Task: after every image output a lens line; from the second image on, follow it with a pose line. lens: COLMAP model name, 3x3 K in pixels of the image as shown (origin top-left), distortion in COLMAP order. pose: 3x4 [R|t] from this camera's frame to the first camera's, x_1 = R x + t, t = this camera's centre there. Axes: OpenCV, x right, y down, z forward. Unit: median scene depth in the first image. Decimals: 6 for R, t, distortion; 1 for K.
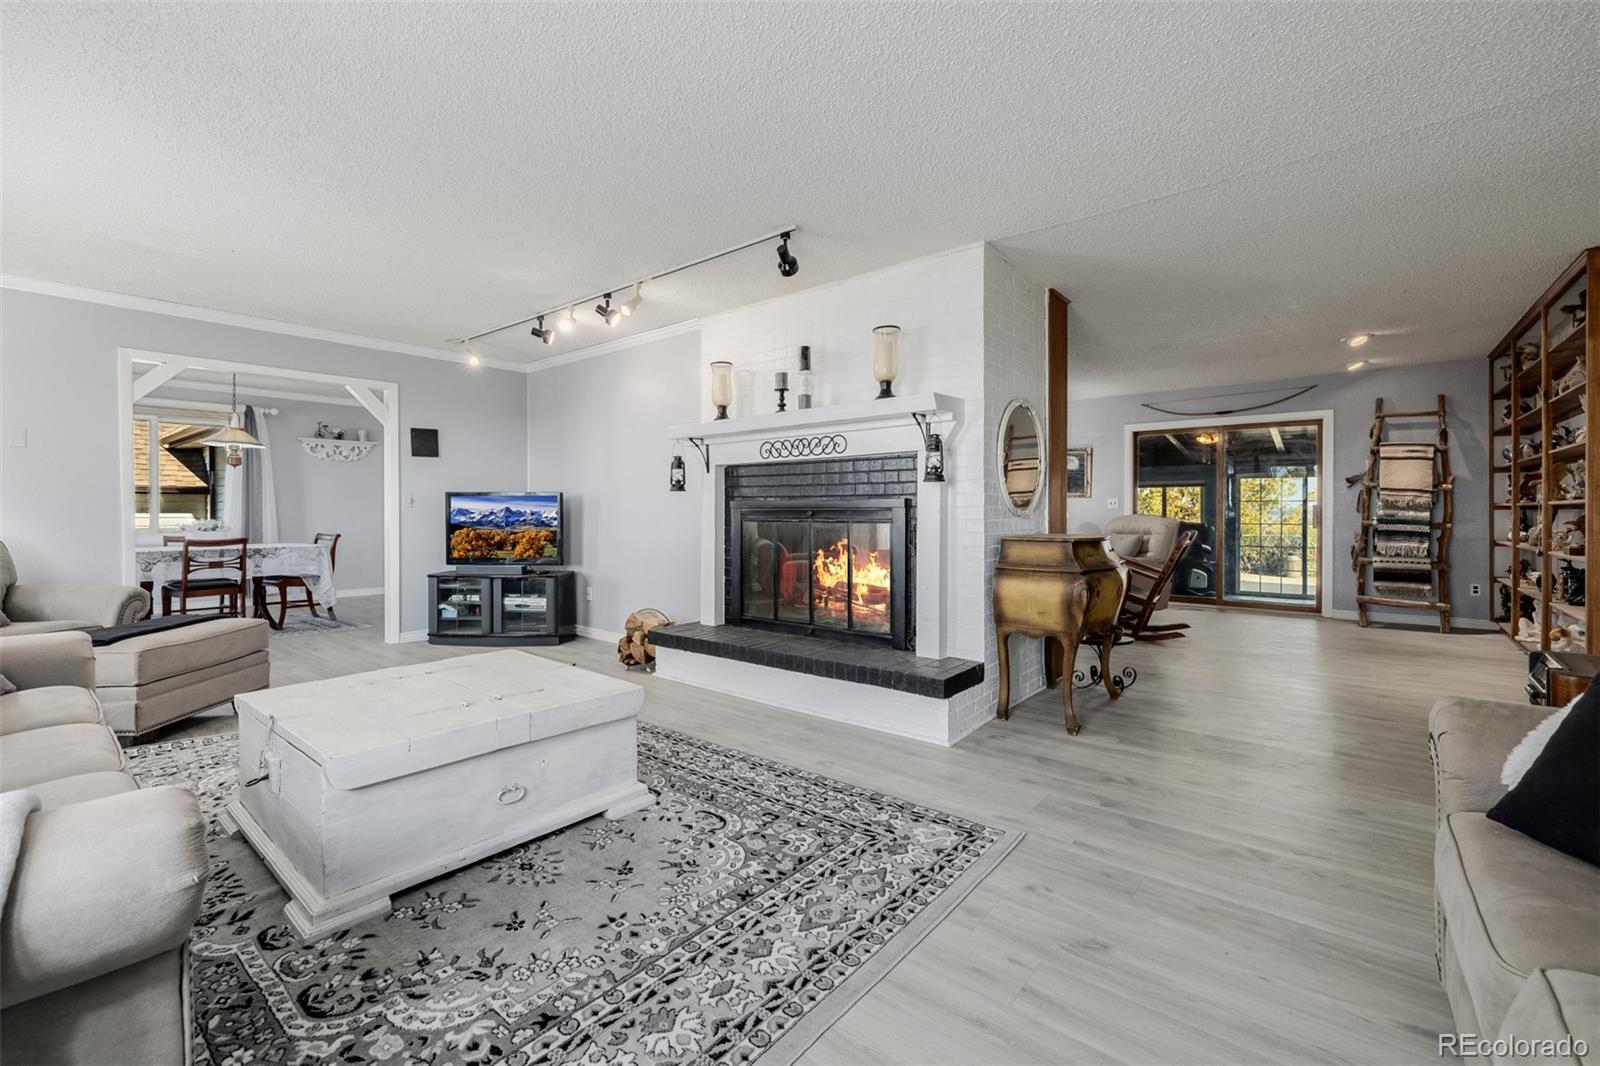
lens RADIAL K [[683.0, 0, 803.5], [0, 683.0, 532.4], [0, 0, 1]] dist [-0.001031, -0.000135]
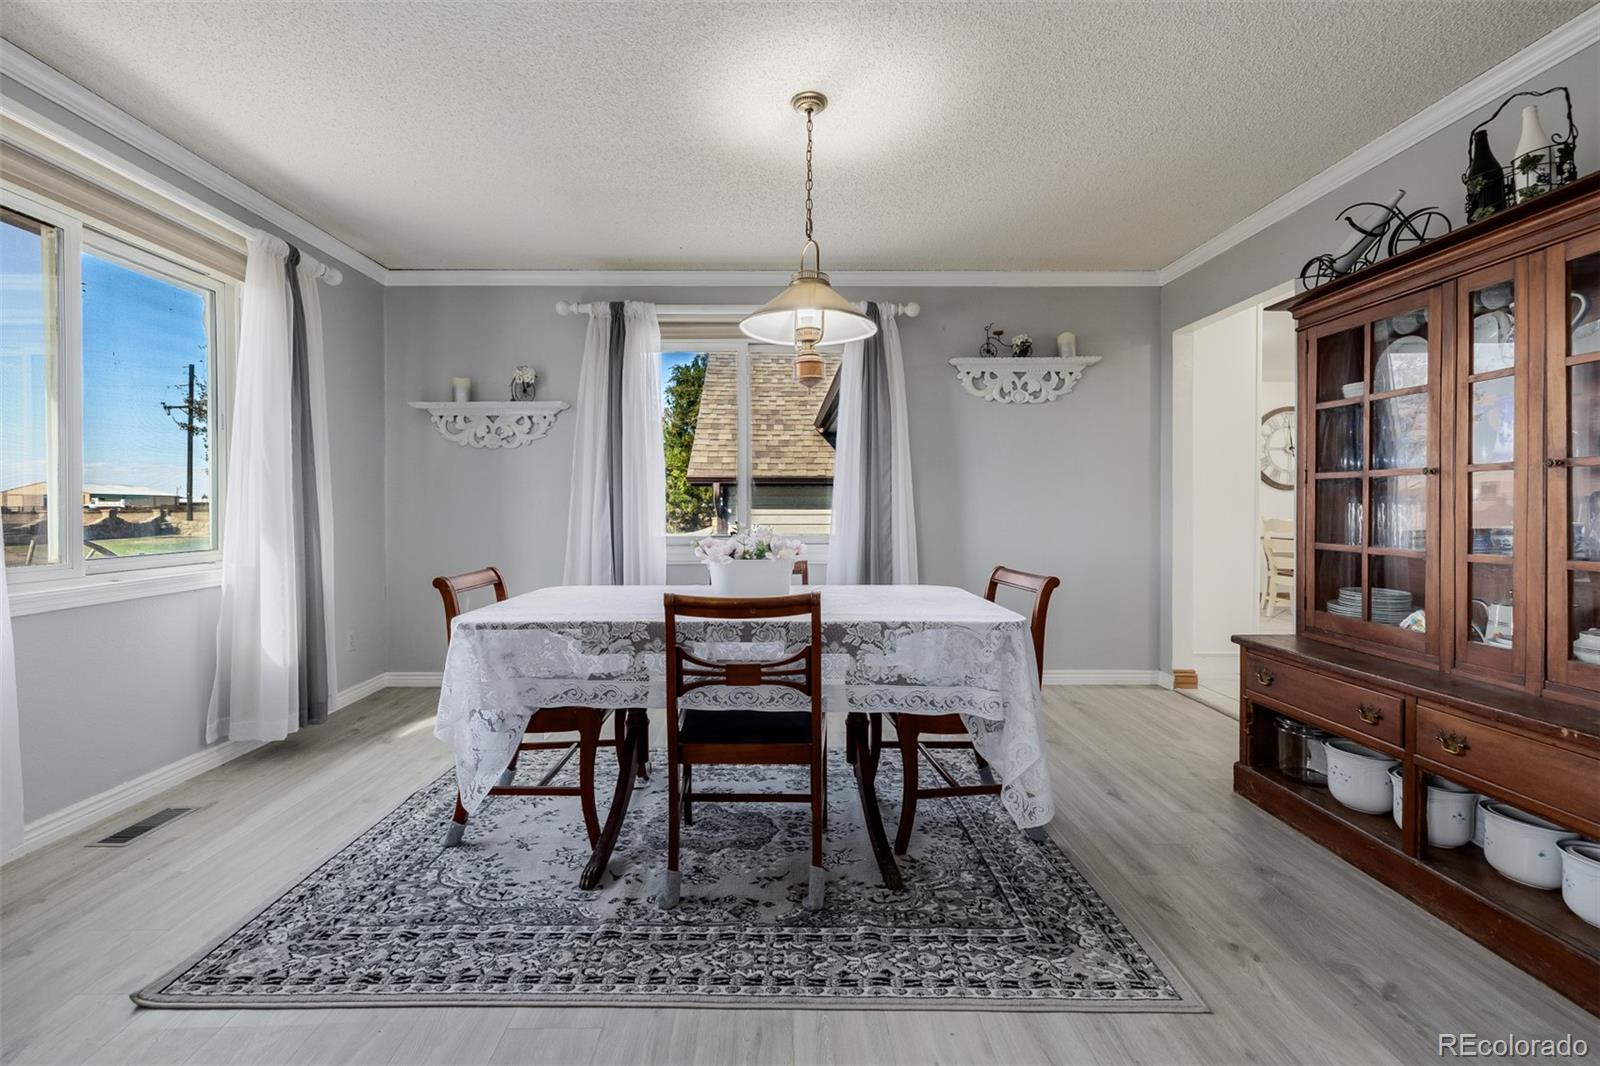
lens RADIAL K [[683.0, 0, 801.6], [0, 683.0, 536.0], [0, 0, 1]] dist [-0.001031, -0.000135]
pose [[0.674555, 0.004804, -0.738209, -0.480917], [-0.013471, 0.999892, -0.005802, -0.010750], [0.738102, 0.013858, 0.674547, 0.633130]]
